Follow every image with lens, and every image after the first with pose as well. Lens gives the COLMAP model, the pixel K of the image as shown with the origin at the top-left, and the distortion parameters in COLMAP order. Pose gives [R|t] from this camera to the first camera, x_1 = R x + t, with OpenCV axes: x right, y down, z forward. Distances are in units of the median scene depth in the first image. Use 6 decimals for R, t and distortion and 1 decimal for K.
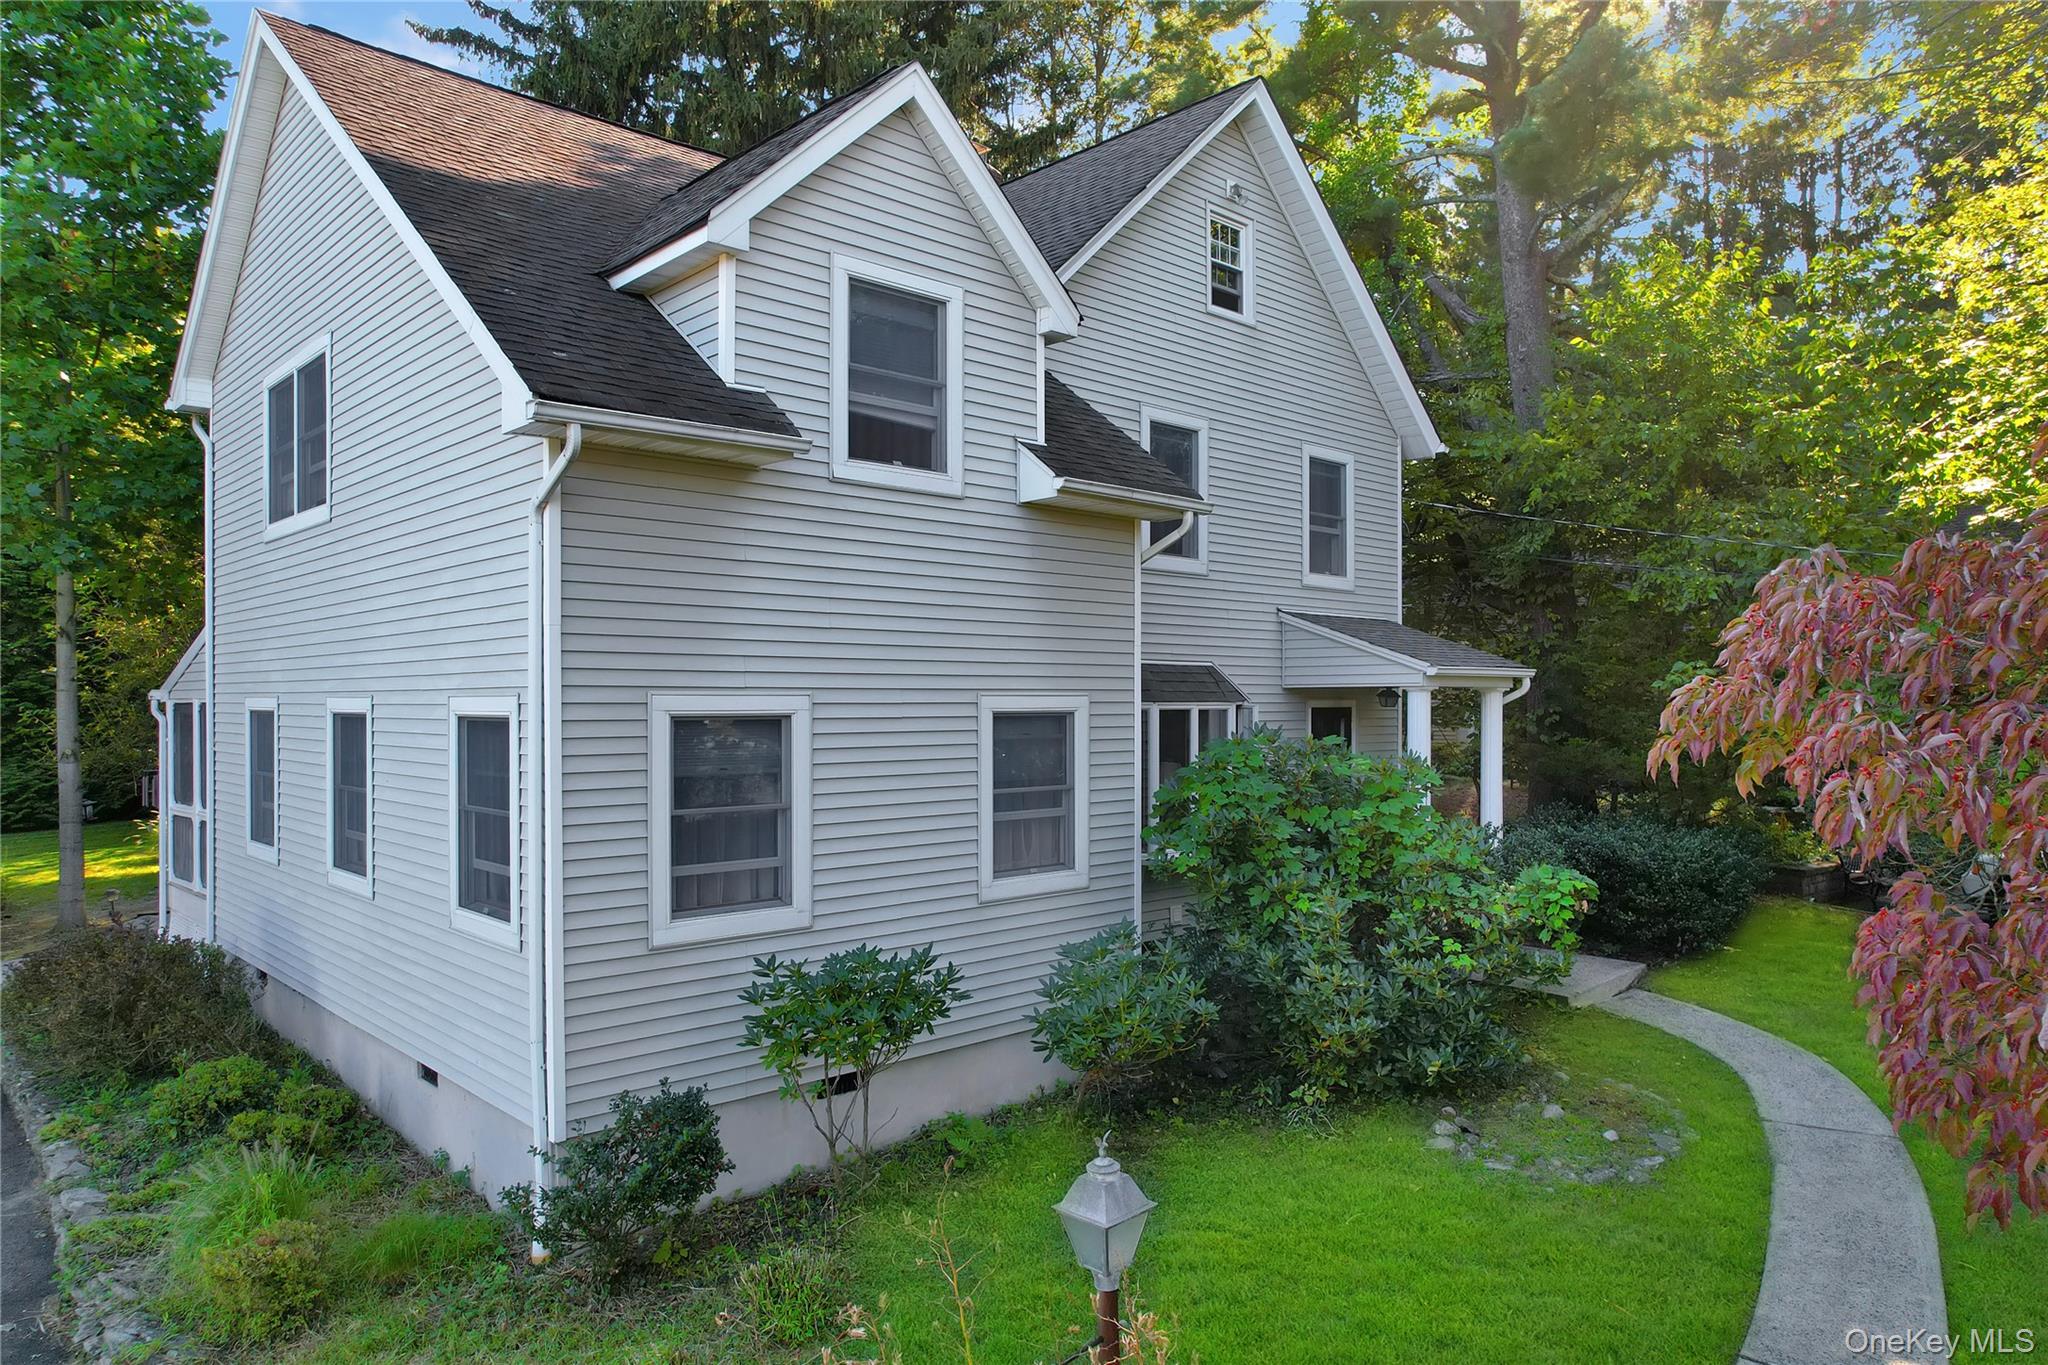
lens RADIAL K [[1320.3, 0, 1024.0], [0, 1320.3, 682.5], [0, 0, 1]] dist [-0.028521, 0.001576]
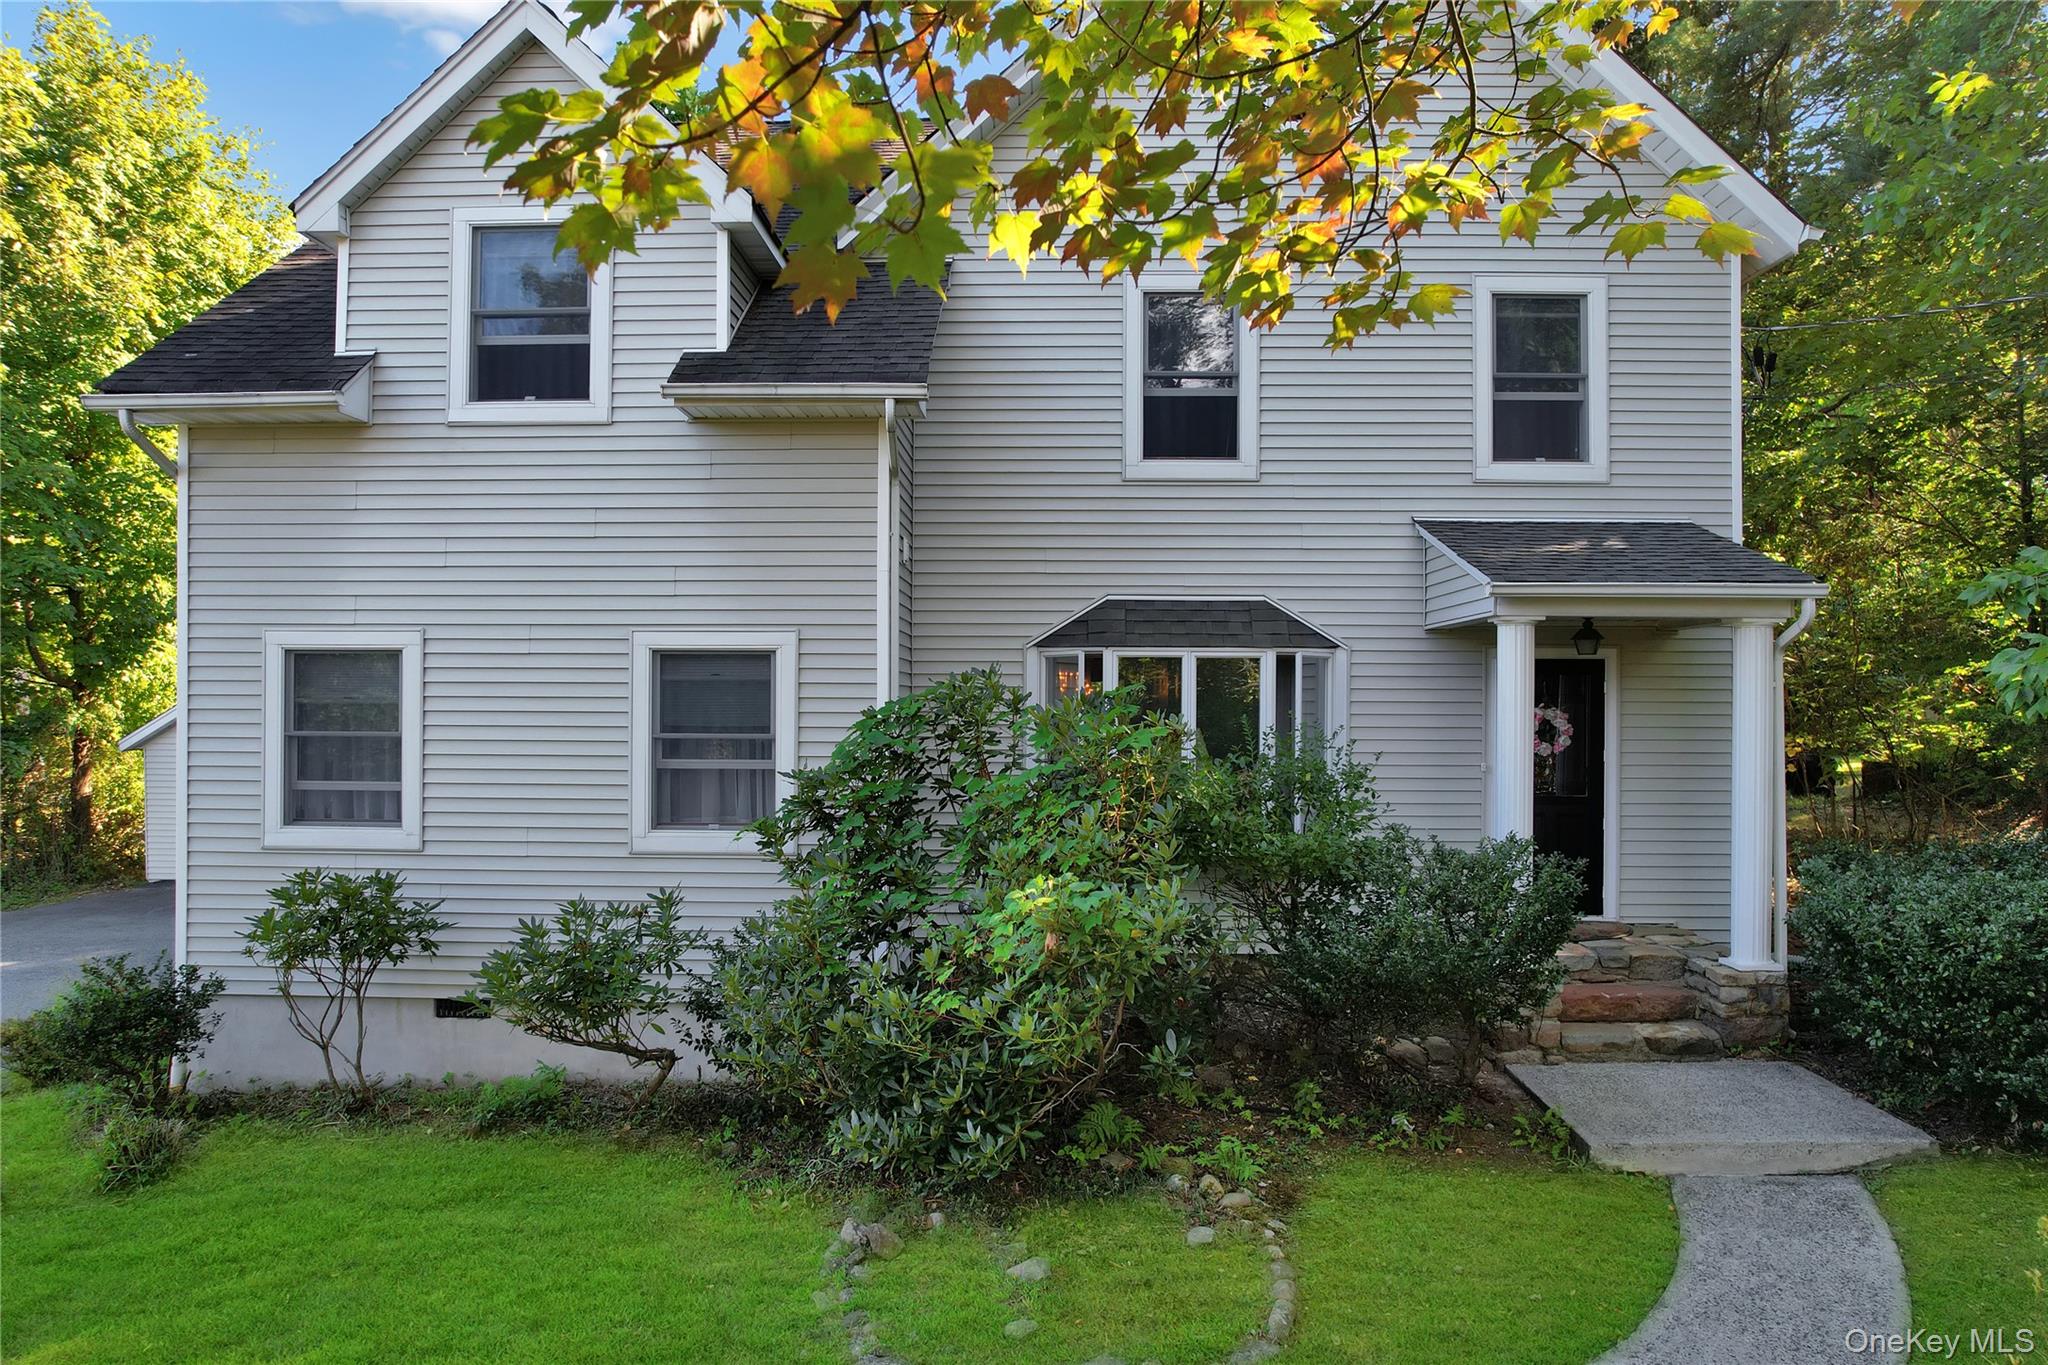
lens RADIAL K [[1320.3, 0, 1024.0], [0, 1320.3, 682.5], [0, 0, 1]] dist [-0.028521, 0.001576]
pose [[0.700007, -0.008360, -0.714087, 0.893512], [0.004533, 0.999963, -0.007263, 0.058555], [0.714122, 0.001848, 0.700019, 0.587566]]
